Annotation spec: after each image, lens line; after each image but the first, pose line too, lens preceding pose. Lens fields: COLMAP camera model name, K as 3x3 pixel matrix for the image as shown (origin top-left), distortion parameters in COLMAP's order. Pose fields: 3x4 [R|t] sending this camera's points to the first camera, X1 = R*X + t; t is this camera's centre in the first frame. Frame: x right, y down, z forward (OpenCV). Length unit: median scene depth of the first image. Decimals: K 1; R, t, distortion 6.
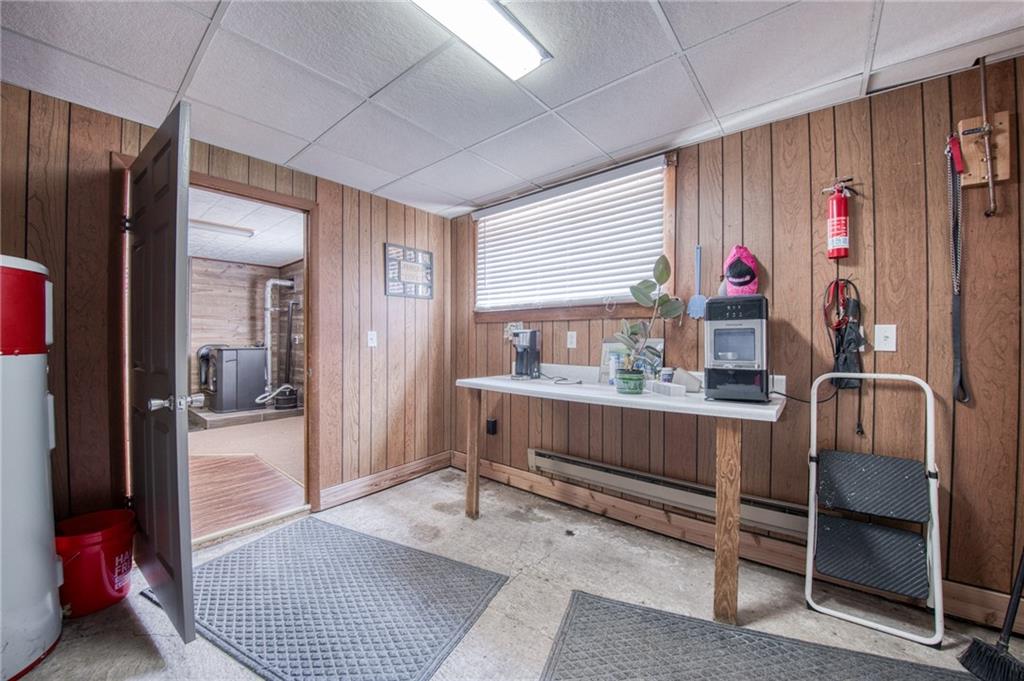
lens RADIAL K [[373.3, 0, 503.8], [0, 373.3, 318.7], [0, 0, 1]] dist [-0.009459, -0.000289]
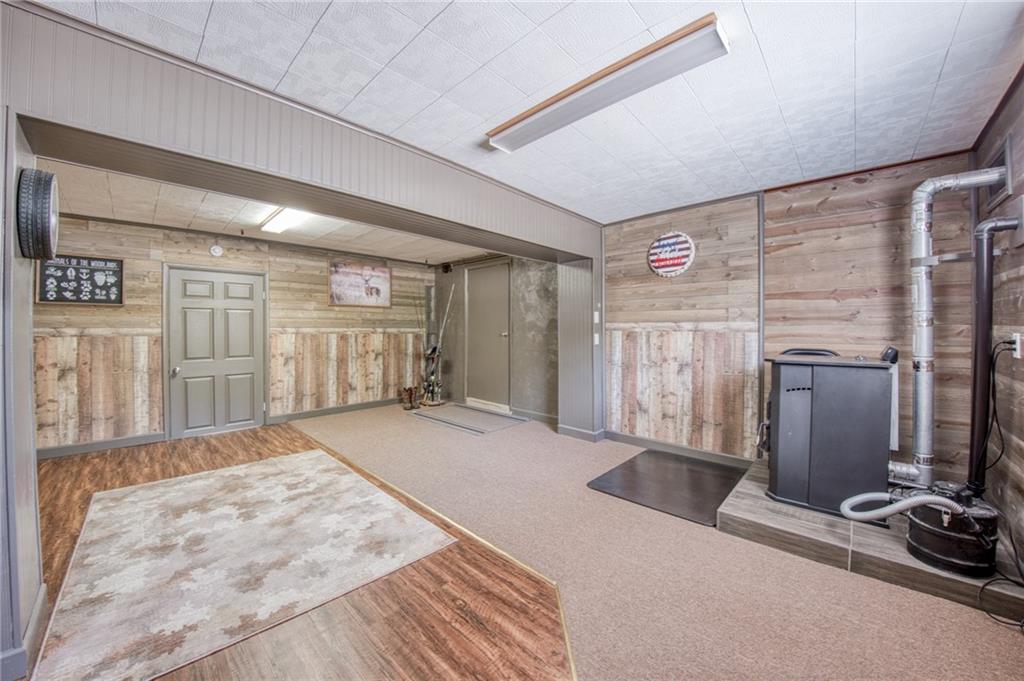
lens RADIAL K [[375.7, 0, 506.0], [0, 375.7, 332.7], [0, 0, 1]] dist [-0.020486, -0.000336]
pose [[-0.065383, 0.010376, -0.997806, -0.248265], [0.049973, 0.998725, 0.007111, 0.024604], [0.996608, -0.049399, -0.065818, 0.634289]]
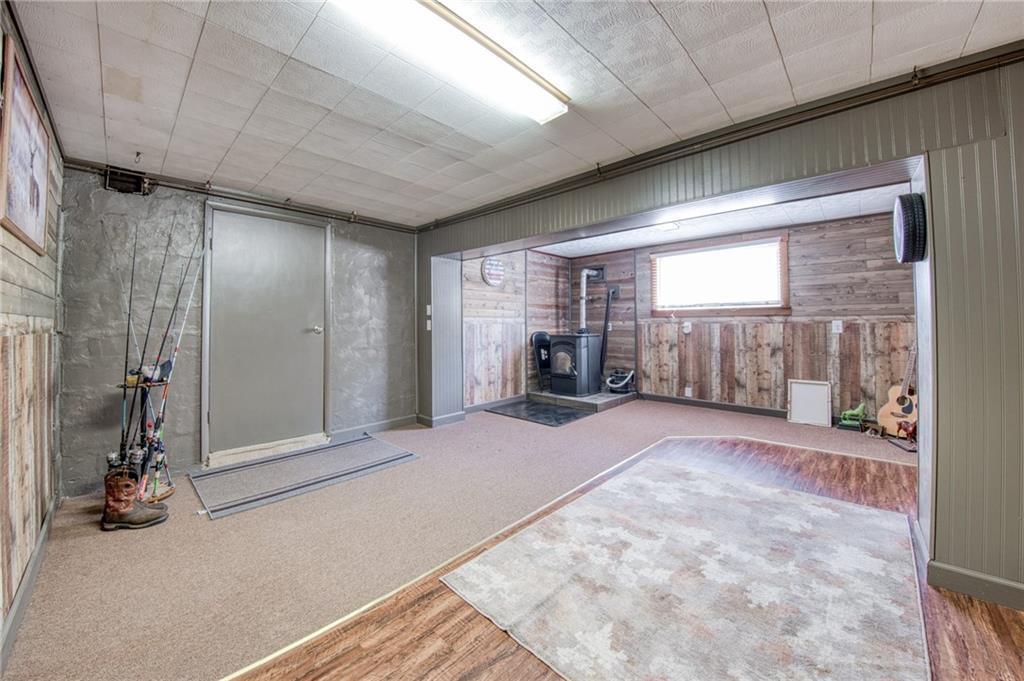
lens RADIAL K [[373.3, 0, 503.8], [0, 373.3, 318.7], [0, 0, 1]] dist [-0.009459, -0.000289]
pose [[0.998301, -0.002278, -0.058223, -0.841154], [0.004425, 0.999314, 0.036782, -0.007265], [0.058099, -0.036977, 0.997626, -0.074107]]
